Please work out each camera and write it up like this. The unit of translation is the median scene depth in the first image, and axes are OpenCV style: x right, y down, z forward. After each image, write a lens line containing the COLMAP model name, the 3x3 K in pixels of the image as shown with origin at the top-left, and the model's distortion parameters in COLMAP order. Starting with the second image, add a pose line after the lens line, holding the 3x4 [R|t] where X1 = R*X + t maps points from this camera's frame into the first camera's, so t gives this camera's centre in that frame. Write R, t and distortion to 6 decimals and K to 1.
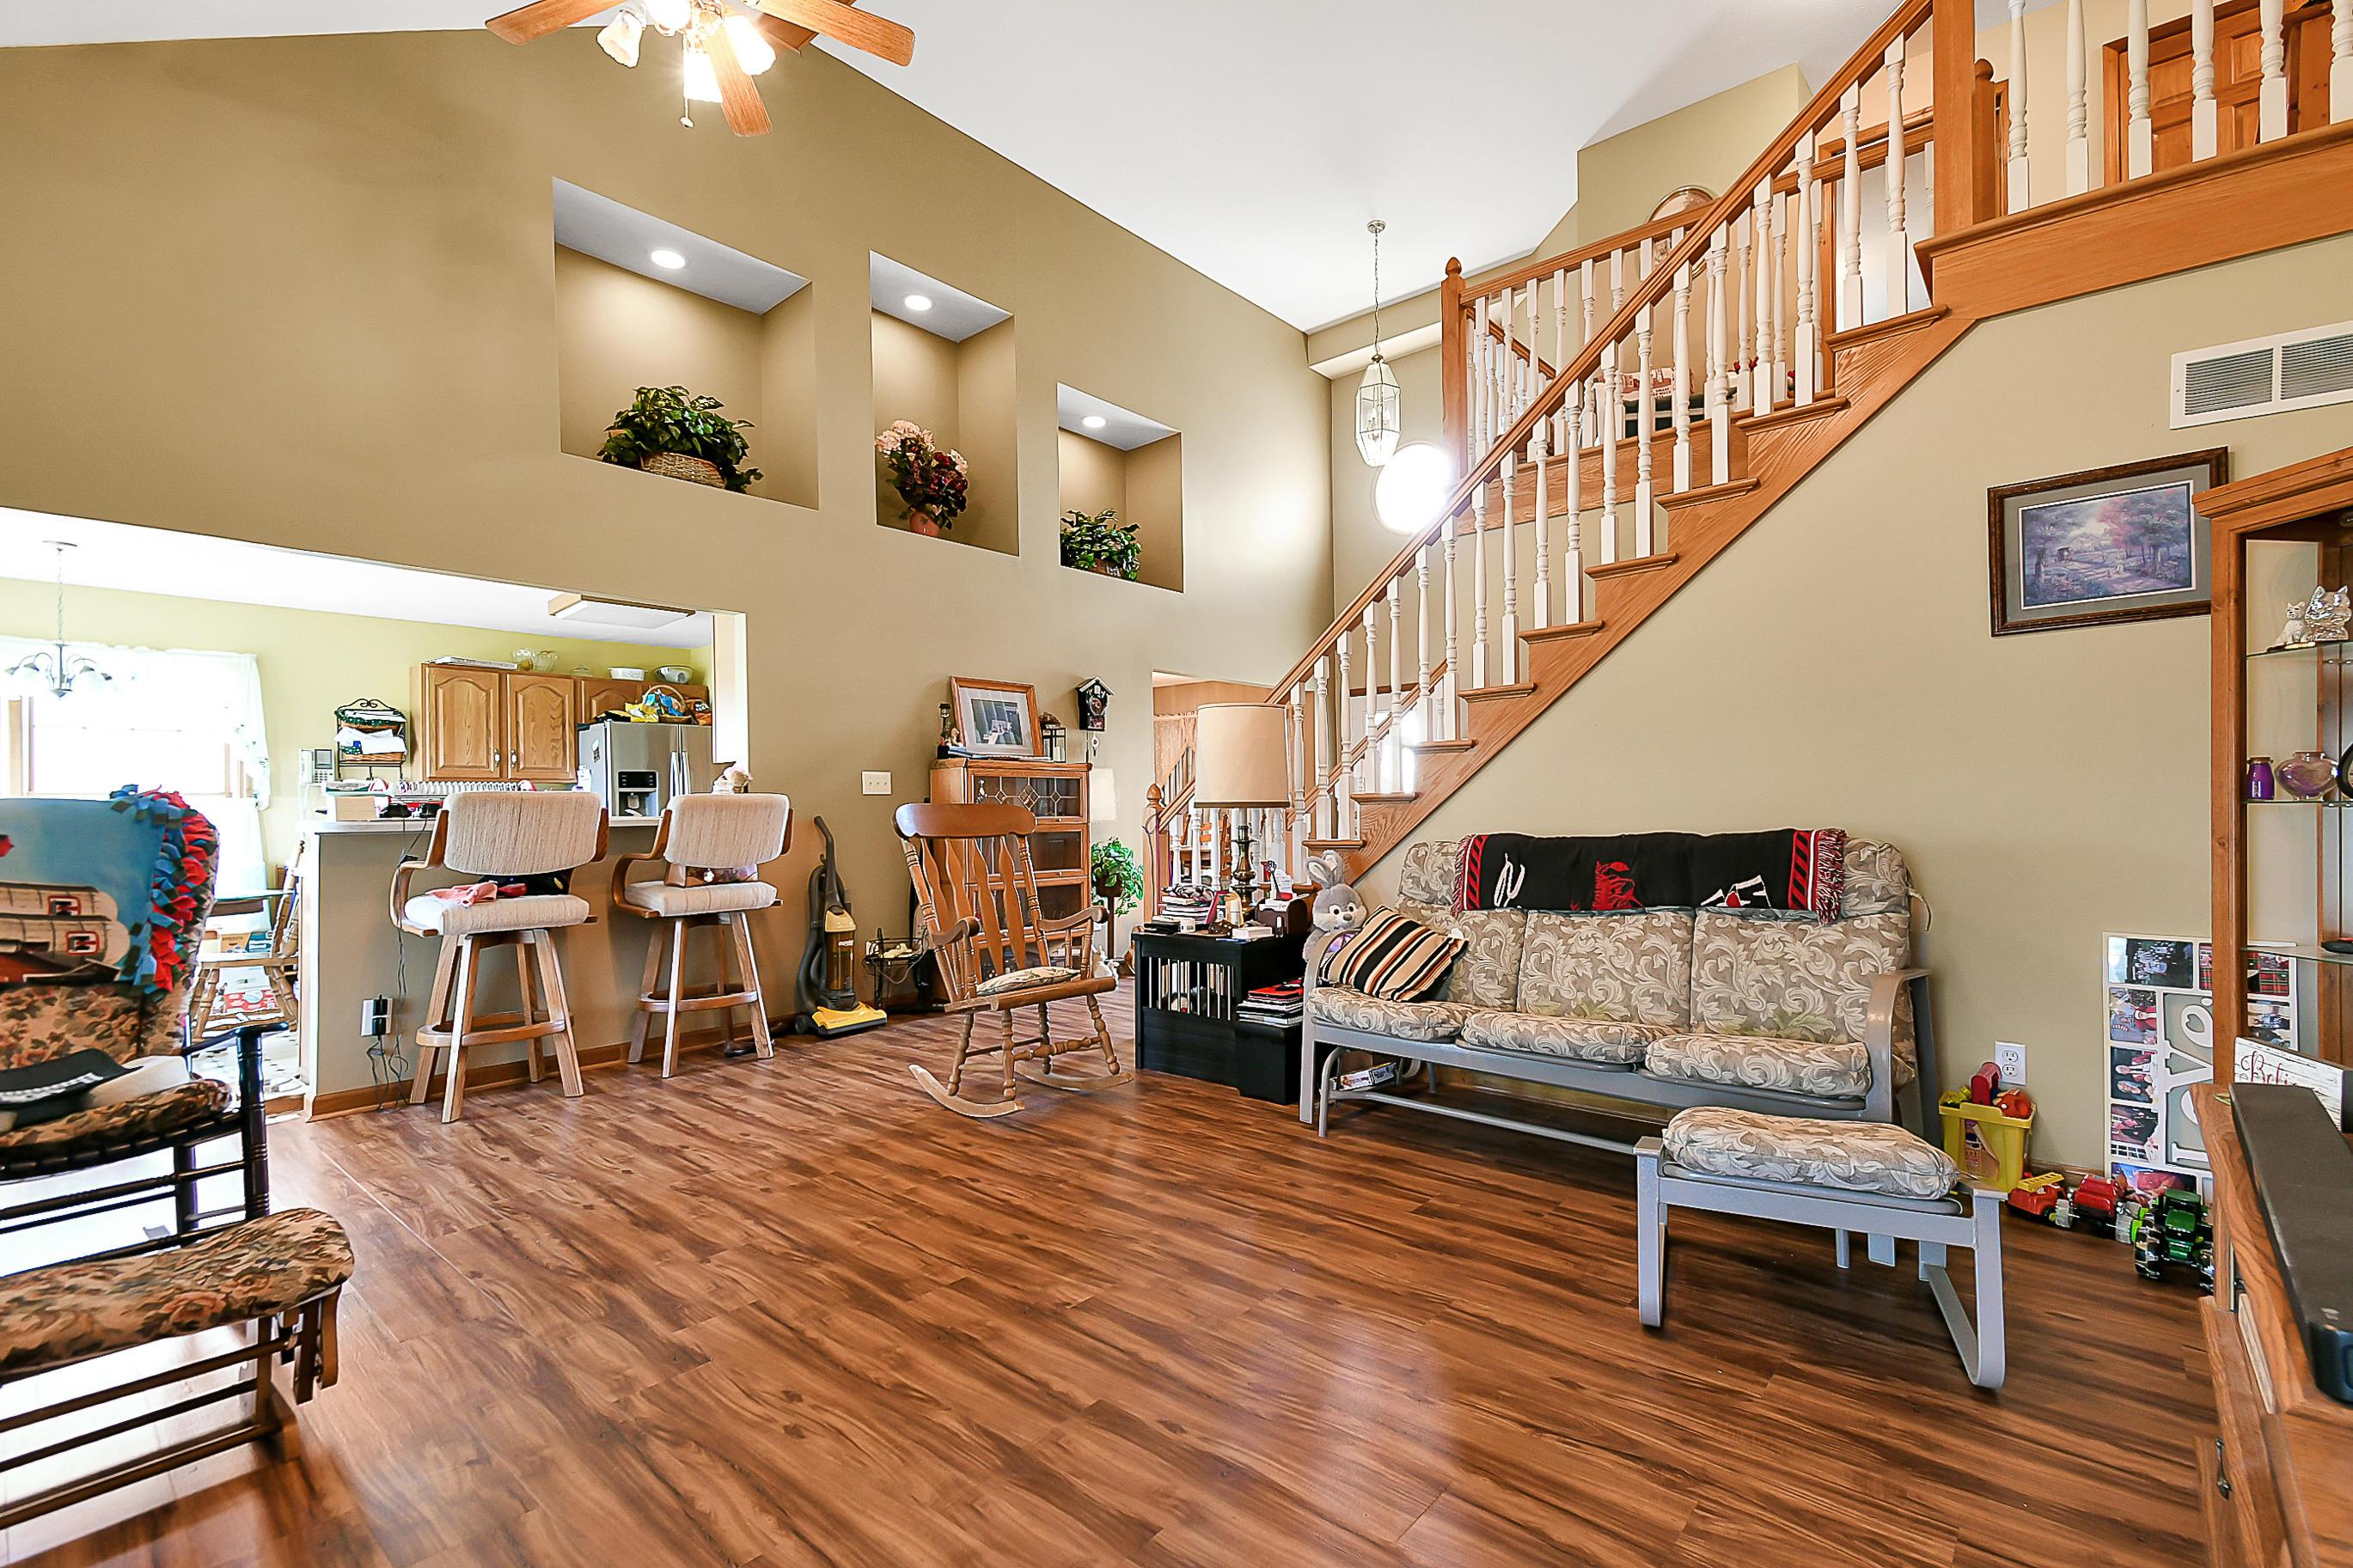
lens RADIAL K [[1060.4, 0, 1193.7], [0, 1060.4, 806.9], [0, 0, 1]] dist [0.018932, -0.012198]
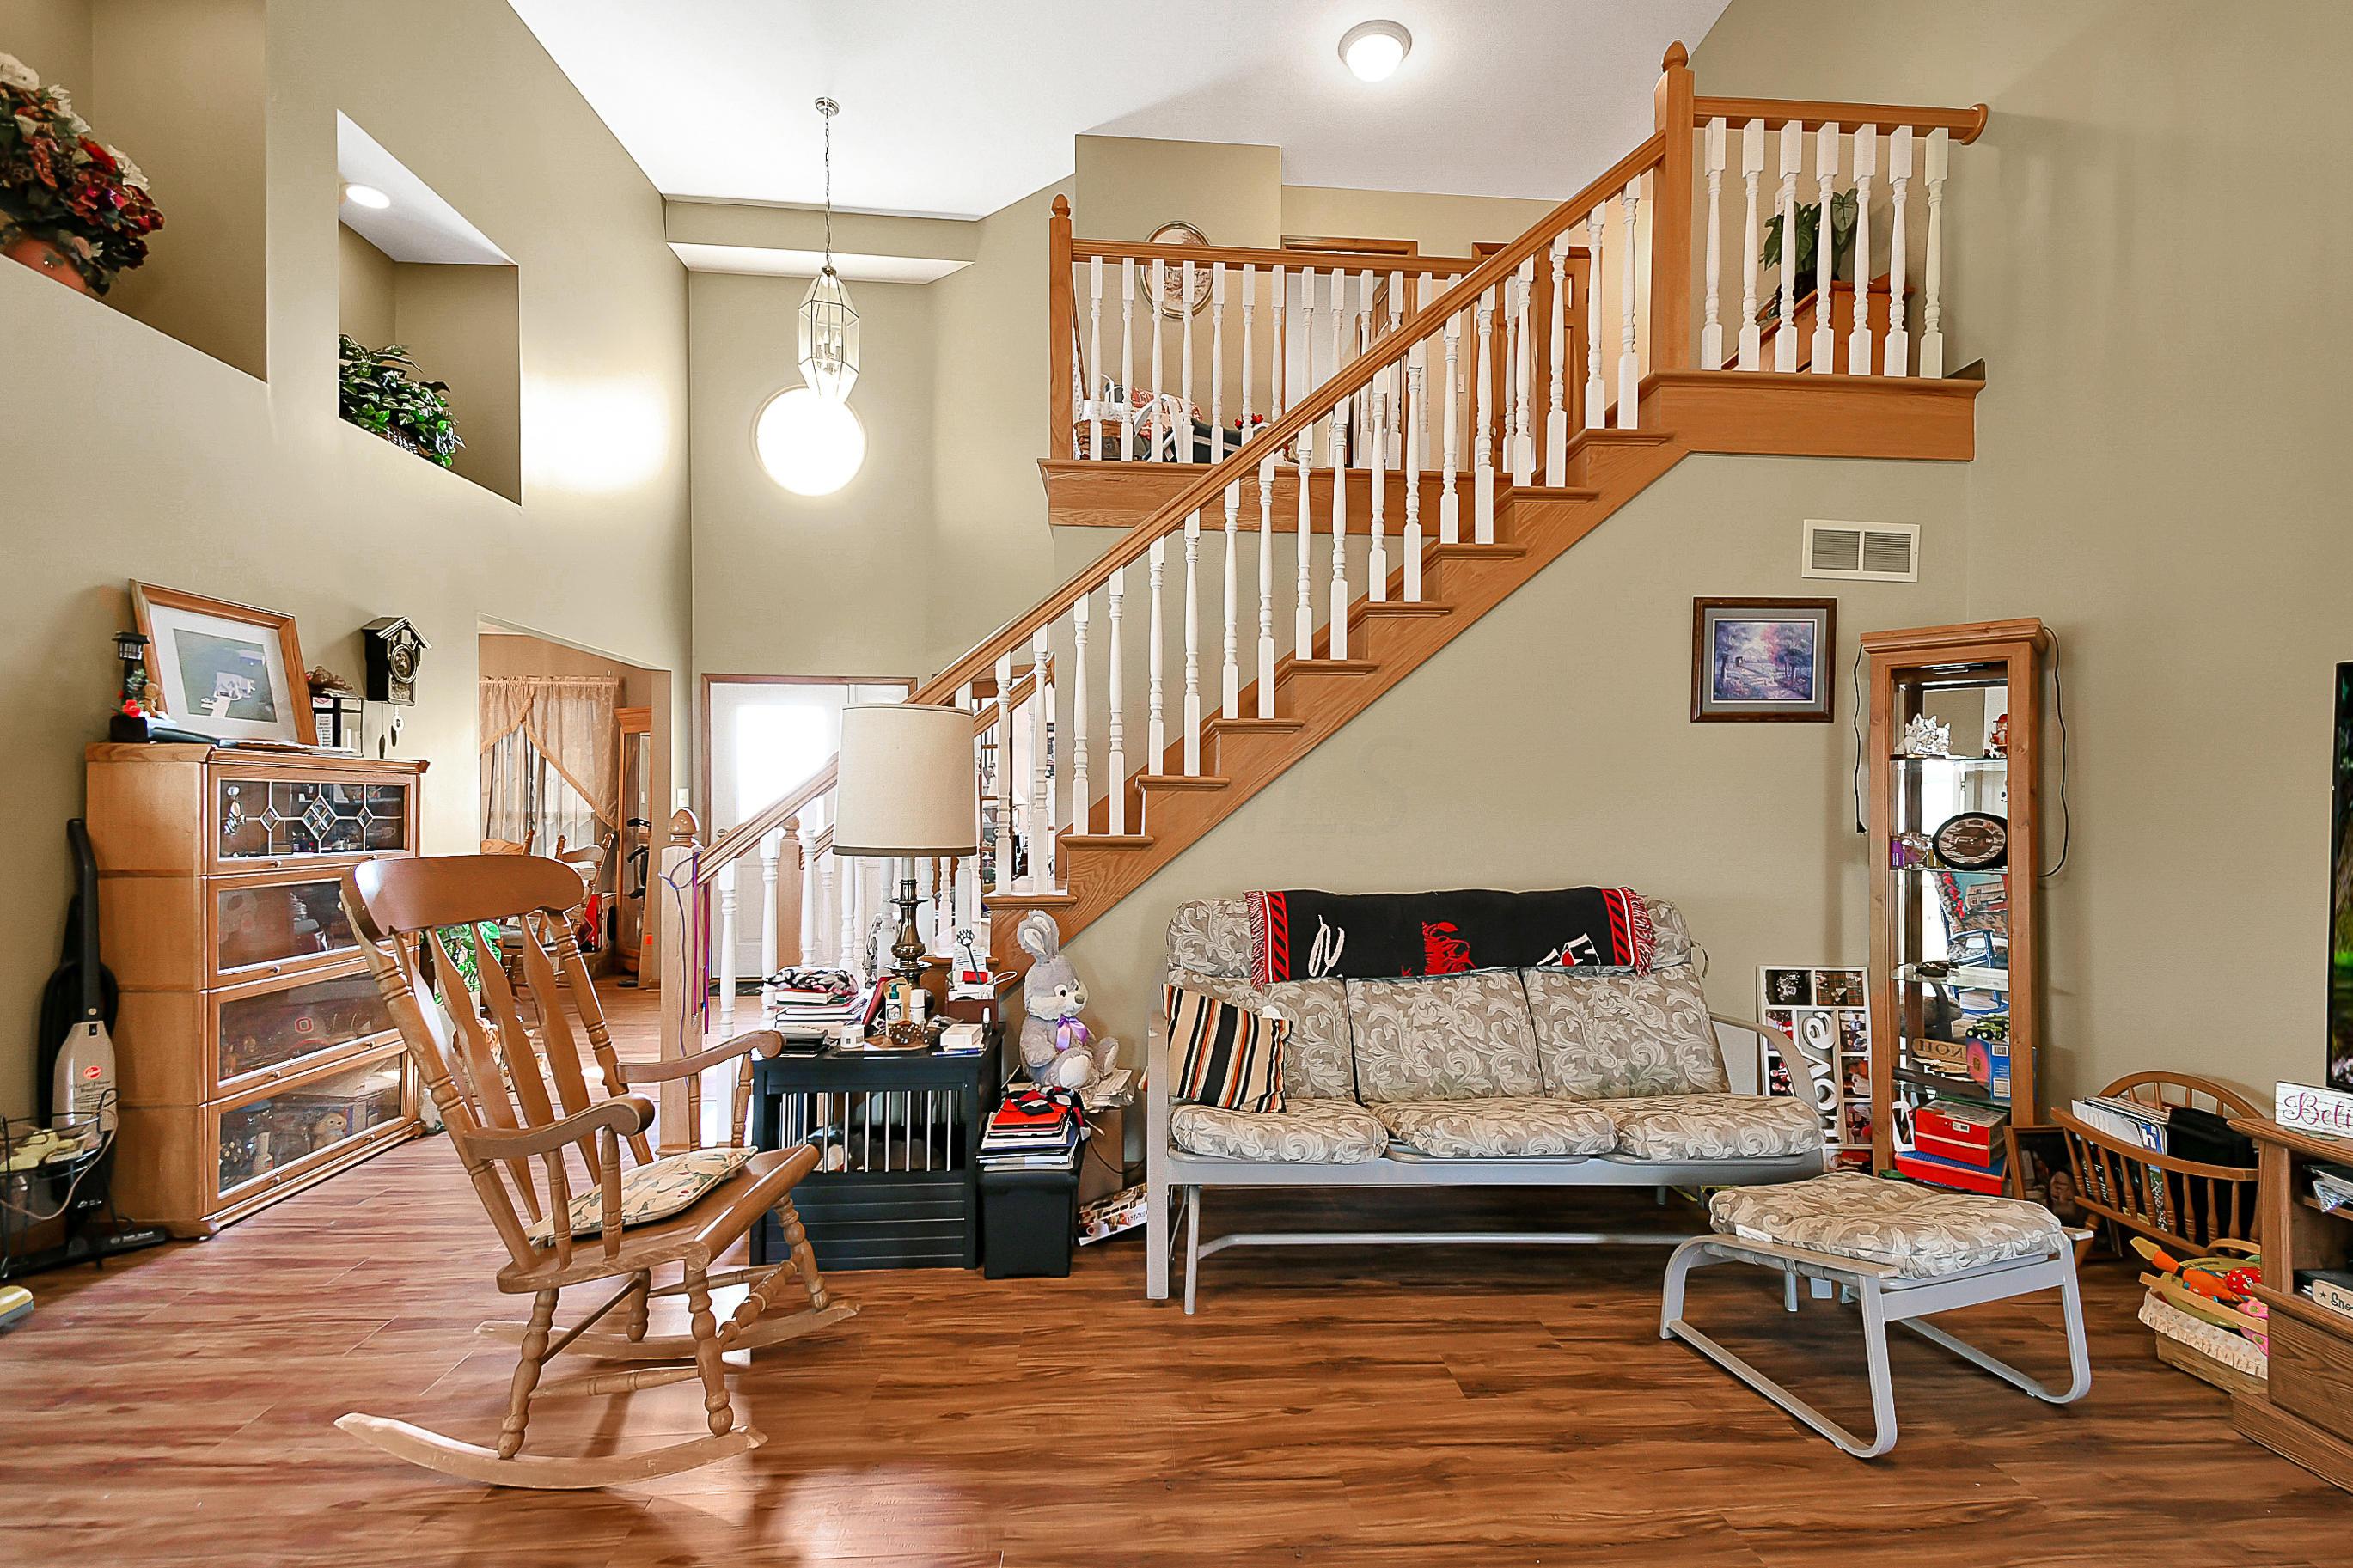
lens RADIAL K [[1060.4, 0, 1200.1], [0, 1060.4, 799.6], [0, 0, 1]] dist [0.018932, -0.012198]
pose [[0.699347, 0.021294, 0.714465, -0.413995], [-0.021658, 0.999728, -0.008597, -0.042857], [-0.714454, -0.009462, 0.699618, 0.477883]]
